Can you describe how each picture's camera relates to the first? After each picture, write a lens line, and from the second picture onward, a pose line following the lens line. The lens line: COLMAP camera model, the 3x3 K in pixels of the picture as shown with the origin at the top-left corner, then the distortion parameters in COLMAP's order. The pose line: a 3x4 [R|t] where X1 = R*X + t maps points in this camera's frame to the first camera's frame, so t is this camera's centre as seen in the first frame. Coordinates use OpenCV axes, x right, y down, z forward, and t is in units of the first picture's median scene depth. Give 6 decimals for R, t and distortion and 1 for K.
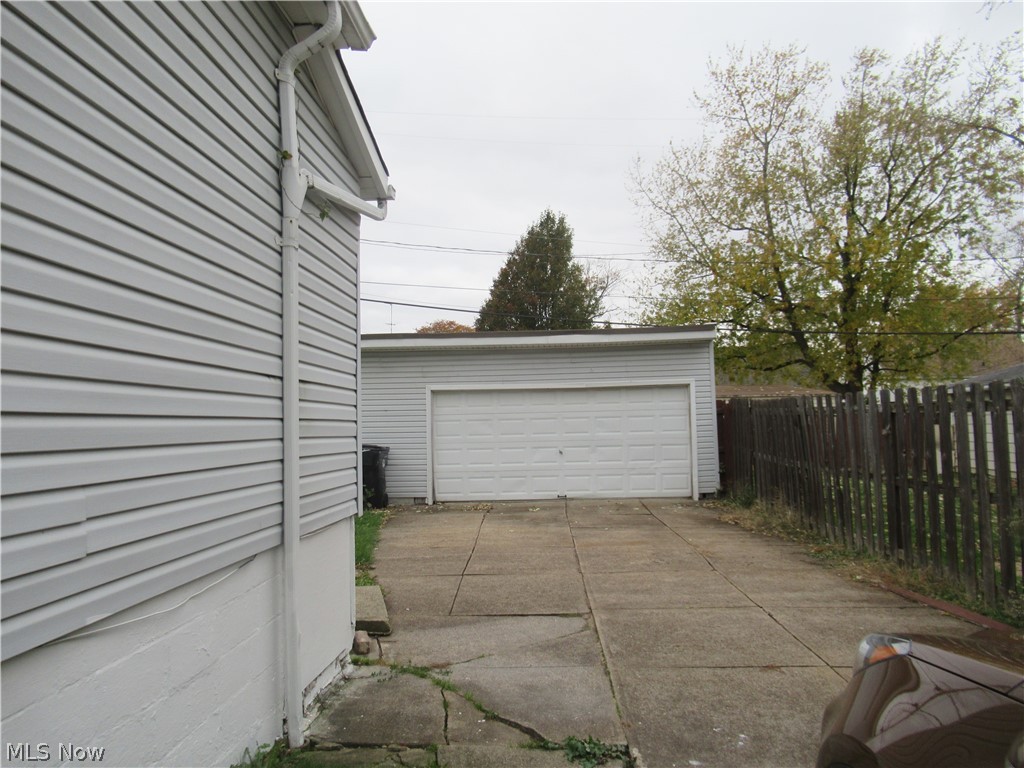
lens RADIAL K [[762.3, 0, 513.0], [0, 762.3, 382.6], [0, 0, 1]] dist [-0.010633, 0.006744]
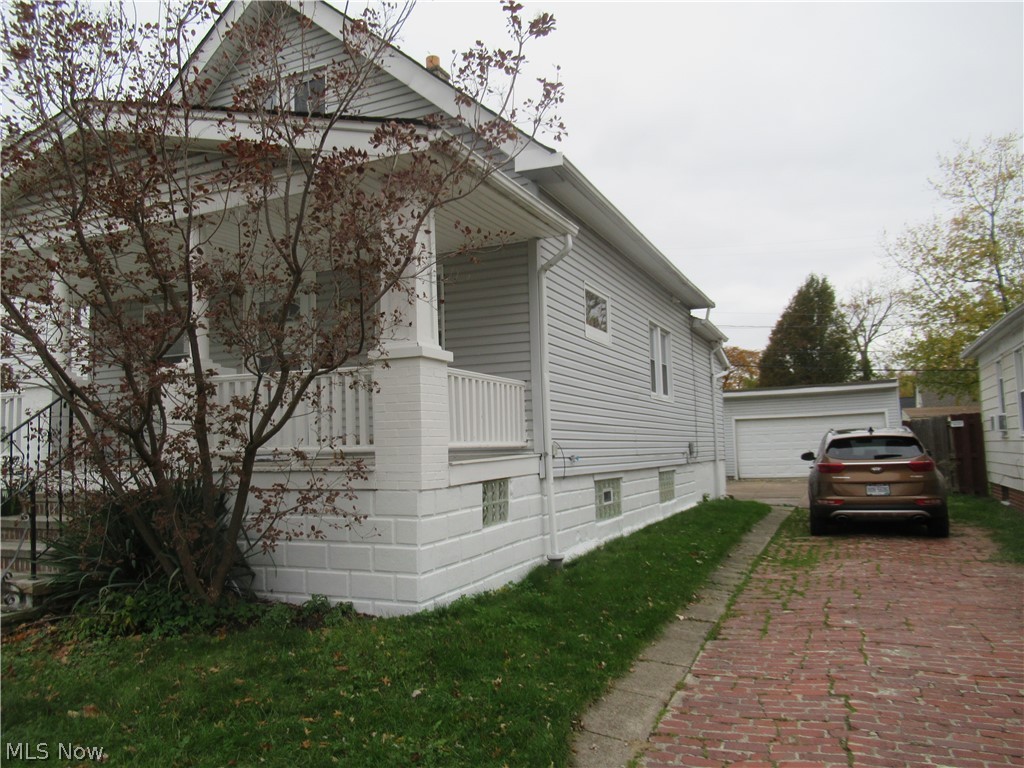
lens RADIAL K [[762.3, 0, 515.0], [0, 762.3, 382.2], [0, 0, 1]] dist [-0.010633, 0.006744]
pose [[0.934544, -0.042122, -0.353345, 0.024991], [0.032574, 0.998927, -0.032929, -0.017241], [0.354353, 0.019264, 0.934913, -0.446698]]
